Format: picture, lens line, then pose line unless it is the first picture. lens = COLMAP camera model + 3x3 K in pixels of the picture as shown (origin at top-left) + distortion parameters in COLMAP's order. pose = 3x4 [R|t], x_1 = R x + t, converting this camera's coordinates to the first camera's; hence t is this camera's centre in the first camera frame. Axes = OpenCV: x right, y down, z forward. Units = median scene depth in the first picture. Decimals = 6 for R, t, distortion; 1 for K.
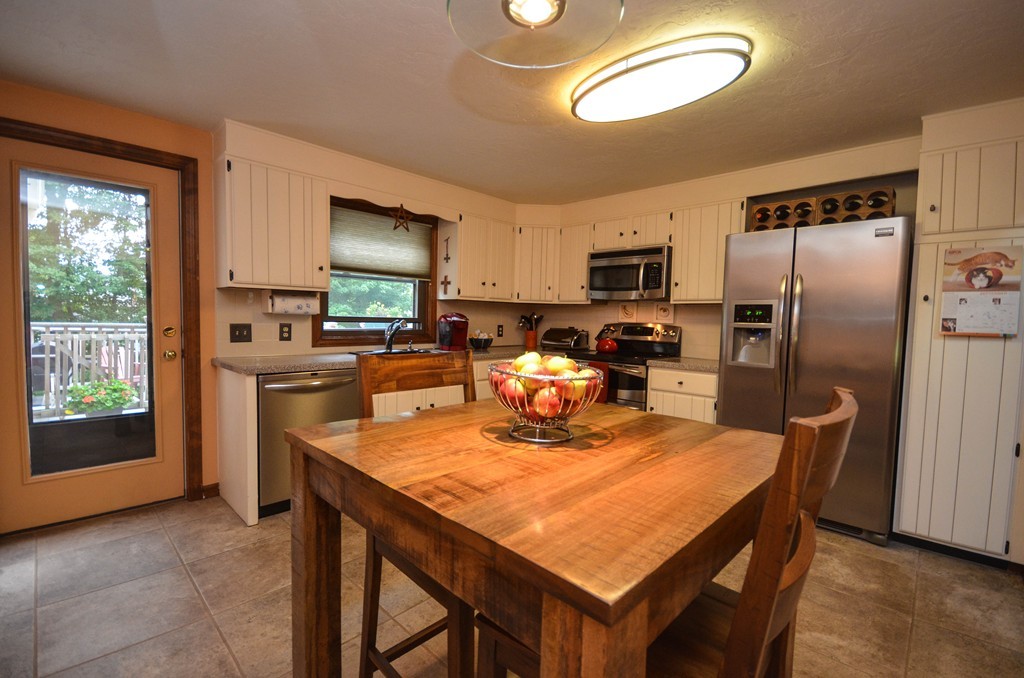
lens RADIAL K [[454.2, 0, 512.0], [0, 454.2, 344.1], [0, 0, 1]] dist [0.015569, -0.014187]
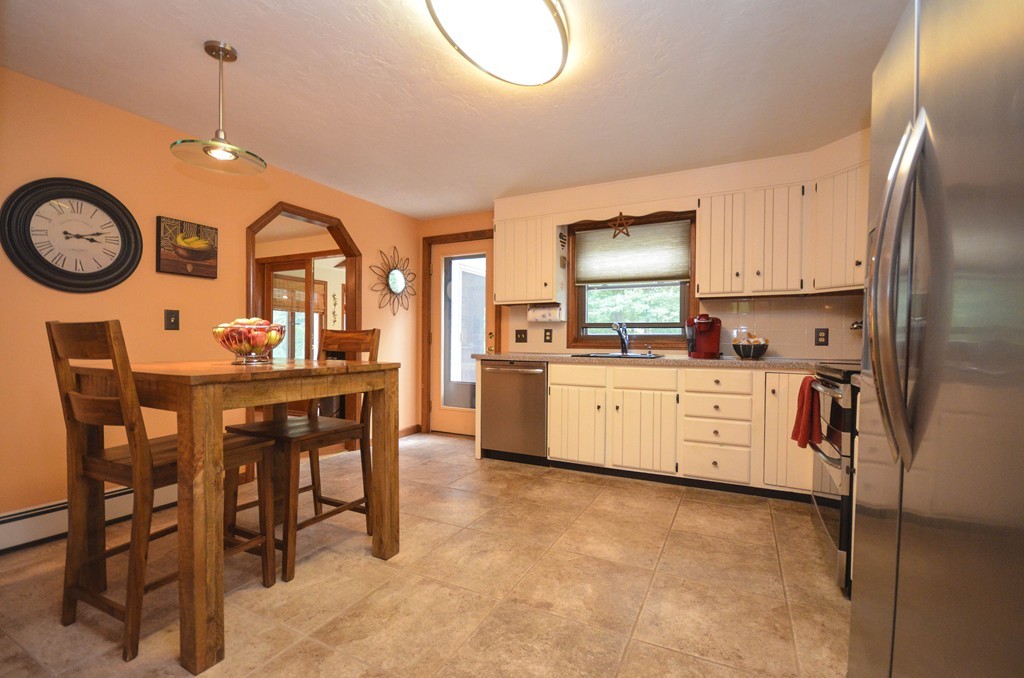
lens RADIAL K [[454.2, 0, 512.0], [0, 454.2, 344.1], [0, 0, 1]] dist [0.015569, -0.014187]
pose [[0.293281, -0.011683, -0.955955, 0.731161], [-0.057098, 0.997926, -0.029713, 0.042693], [0.954320, 0.063298, 0.292006, 0.512402]]
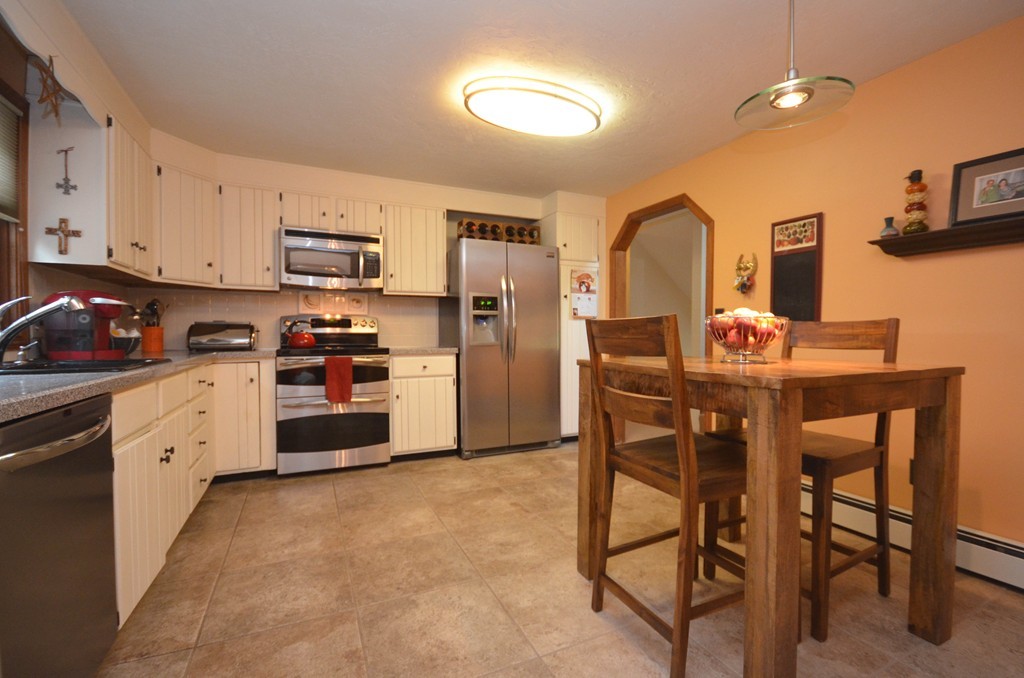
lens RADIAL K [[454.2, 0, 512.0], [0, 454.2, 344.1], [0, 0, 1]] dist [0.015569, -0.014187]
pose [[0.353763, -0.046620, 0.934173, -0.565792], [0.063870, 0.997630, 0.025600, 0.016507], [-0.933152, 0.050609, 0.355902, 0.417152]]
